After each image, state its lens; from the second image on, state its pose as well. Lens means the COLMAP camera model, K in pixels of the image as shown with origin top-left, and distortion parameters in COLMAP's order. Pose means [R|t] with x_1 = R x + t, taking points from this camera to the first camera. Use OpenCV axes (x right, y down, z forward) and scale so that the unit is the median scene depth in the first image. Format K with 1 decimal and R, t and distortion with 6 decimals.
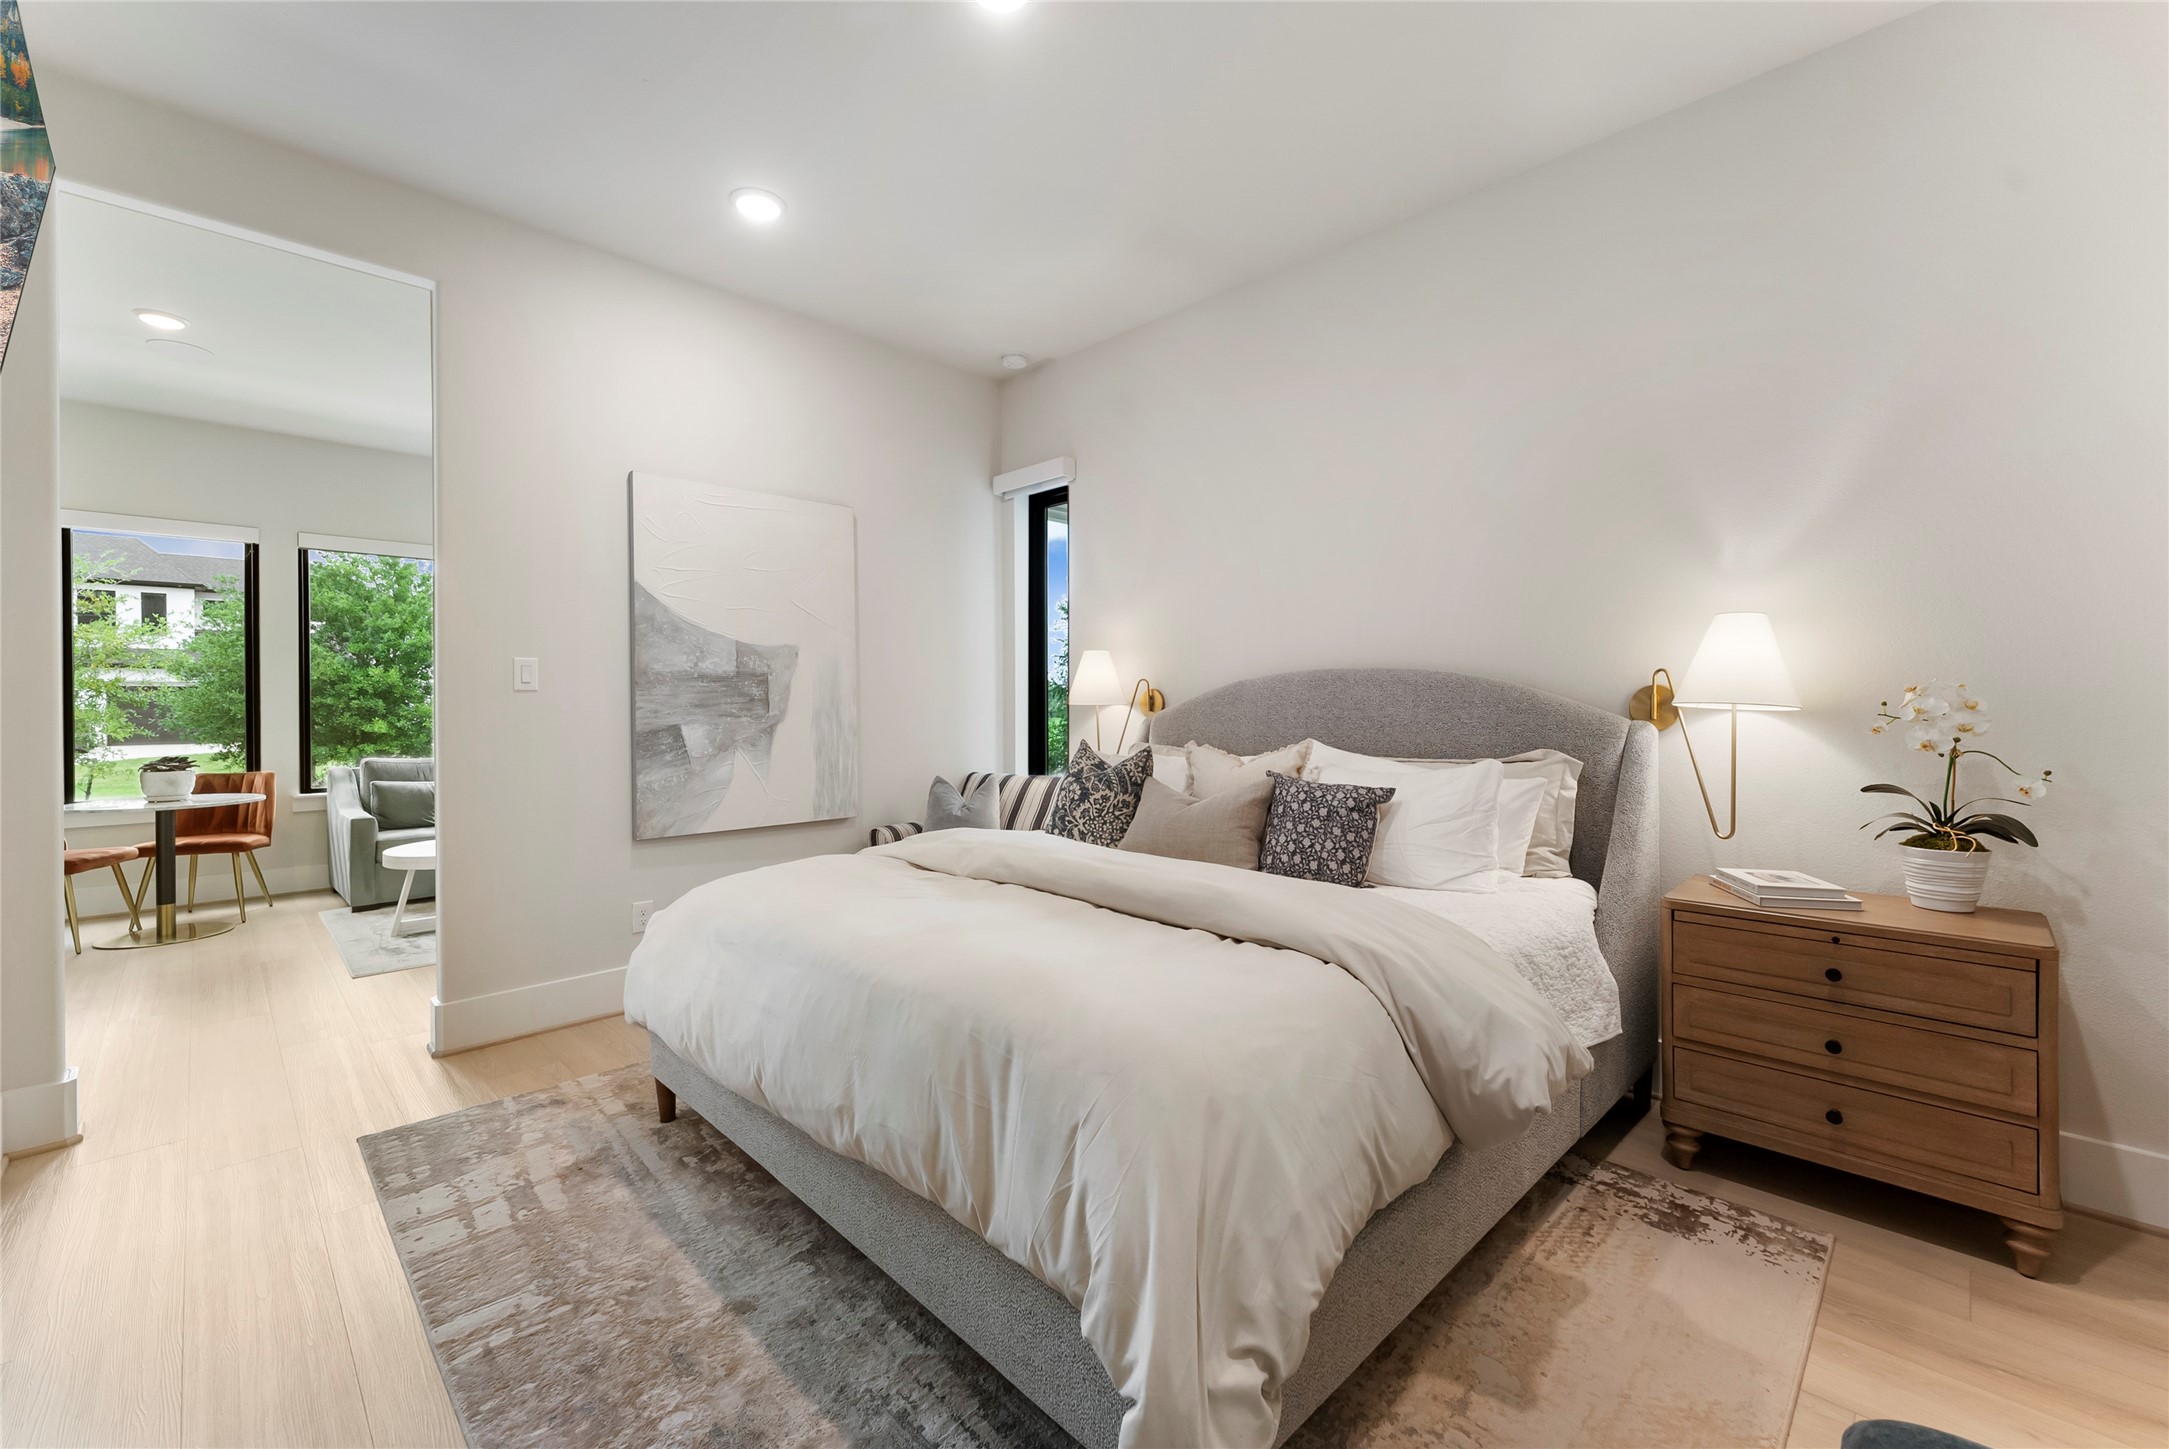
lens RADIAL K [[877.9, 0, 1080.1], [0, 877.9, 709.8], [0, 0, 1]] dist [0.002182, -0.000300]
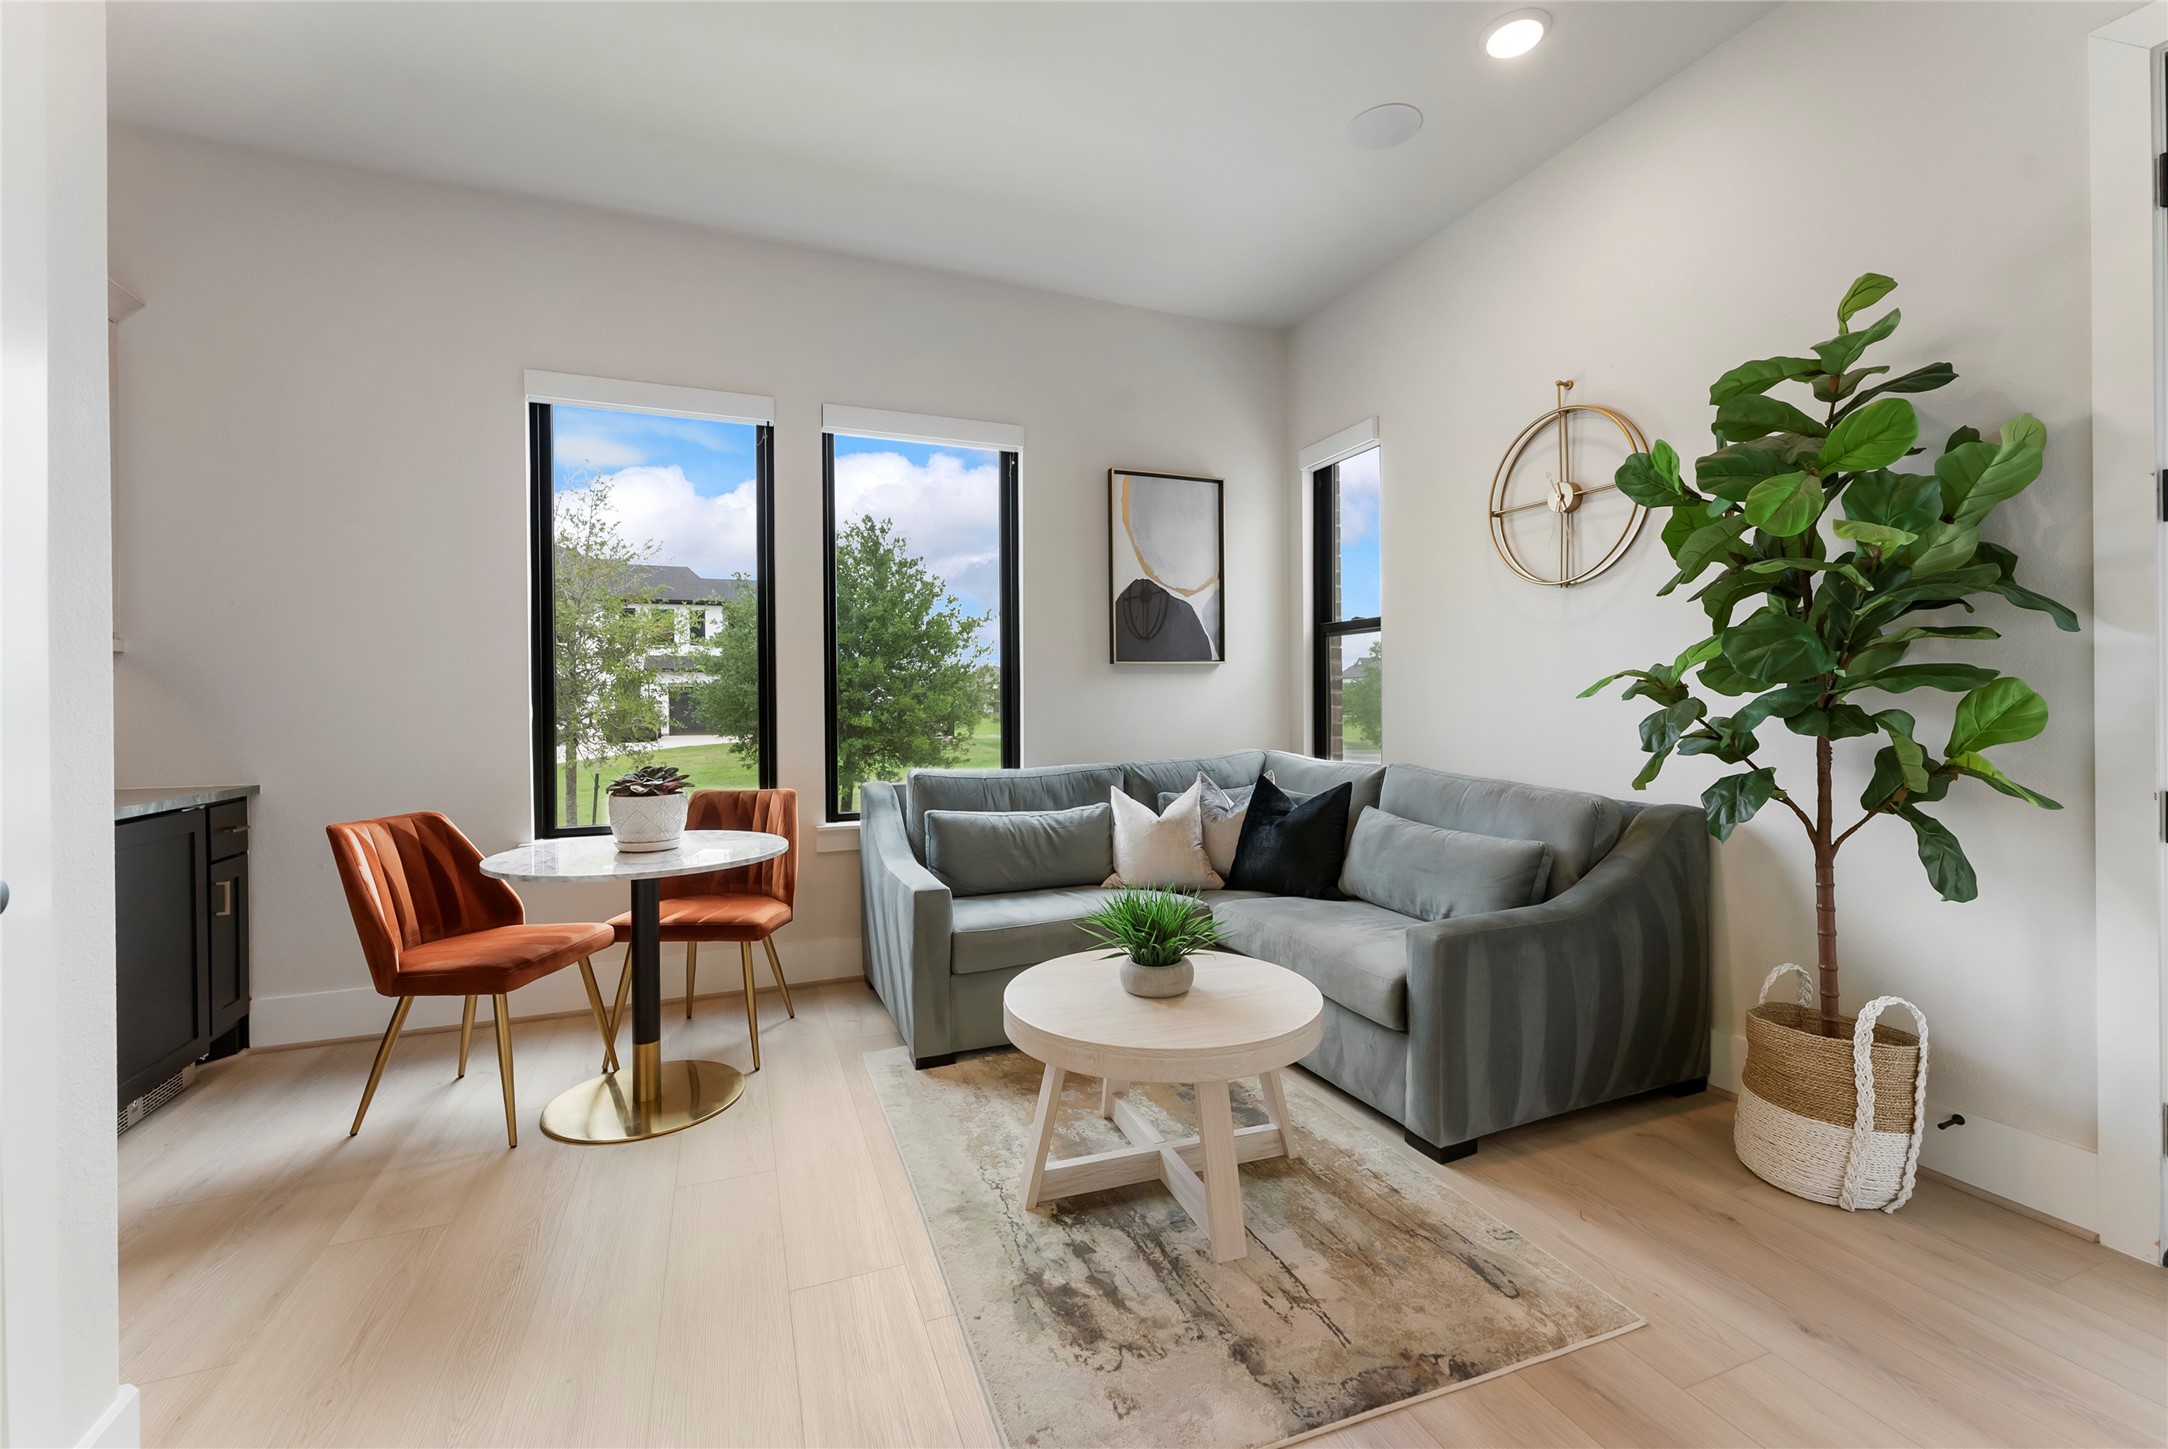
lens RADIAL K [[877.5, 0, 1083.6], [0, 877.5, 718.4], [0, 0, 1]] dist [0.002182, -0.000300]
pose [[0.920468, 0.005652, -0.390777, -0.491175], [-0.001141, 0.999930, 0.011775, 0.013865], [0.390816, -0.010393, 0.920410, 0.514932]]
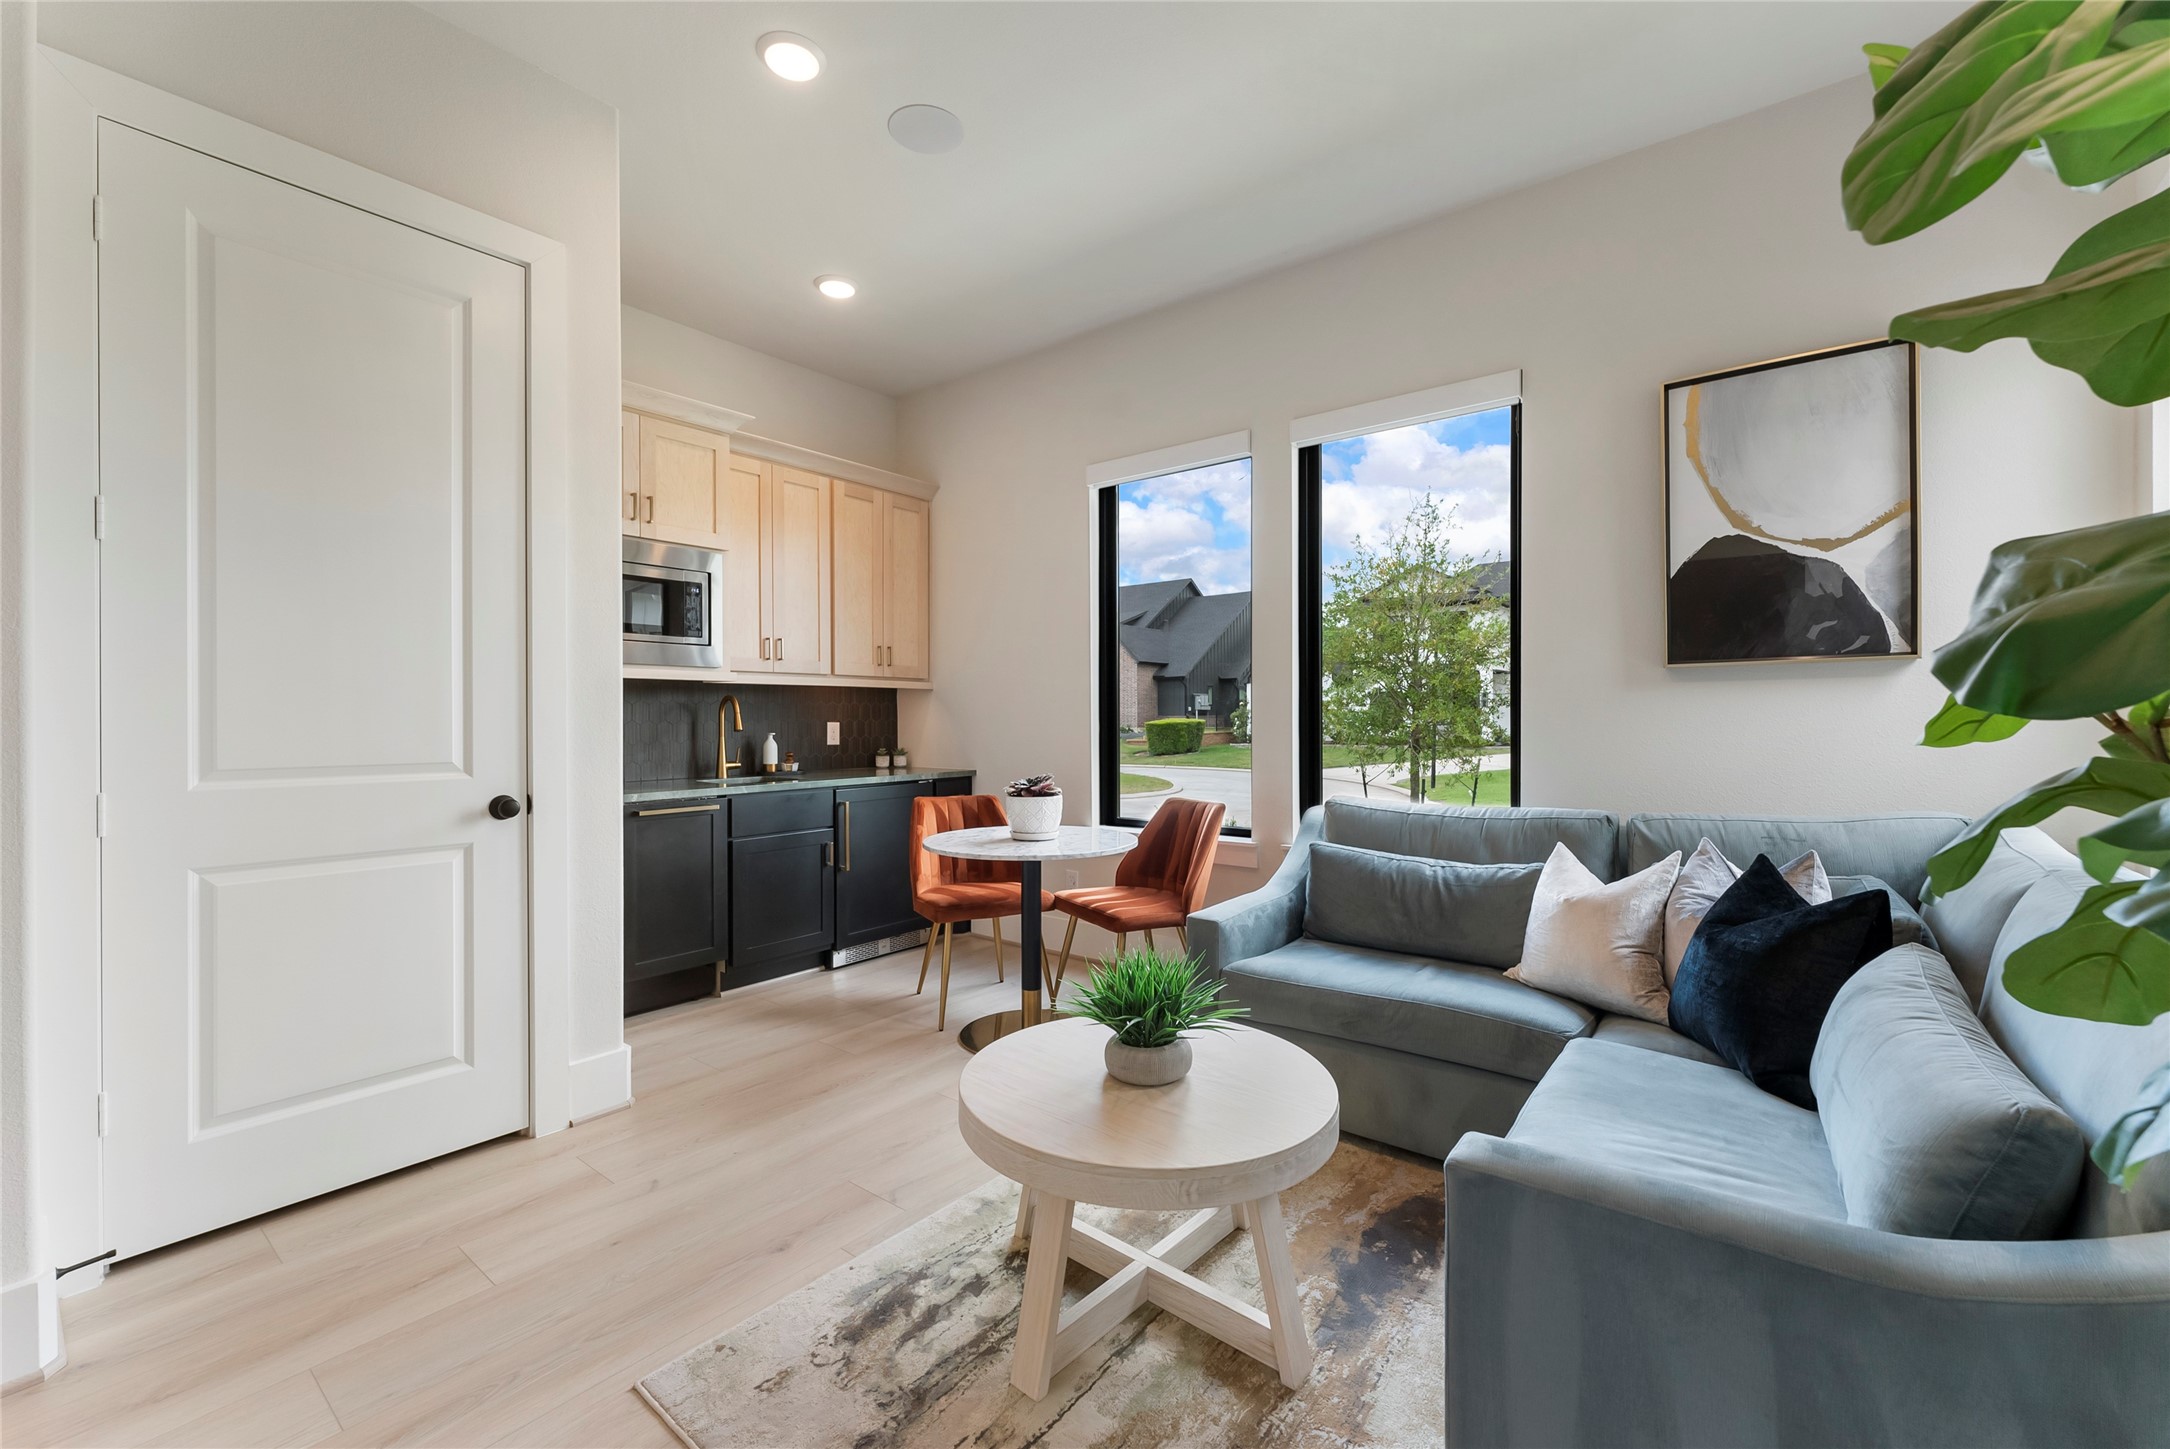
lens RADIAL K [[878.3, 0, 1092.6], [0, 878.3, 728.3], [0, 0, 1]] dist [0.002182, -0.000300]
pose [[0.136579, 0.019918, -0.990429, -0.285158], [-0.004661, 0.999800, 0.019464, 0.002344], [0.990618, 0.001958, 0.136645, 0.827300]]
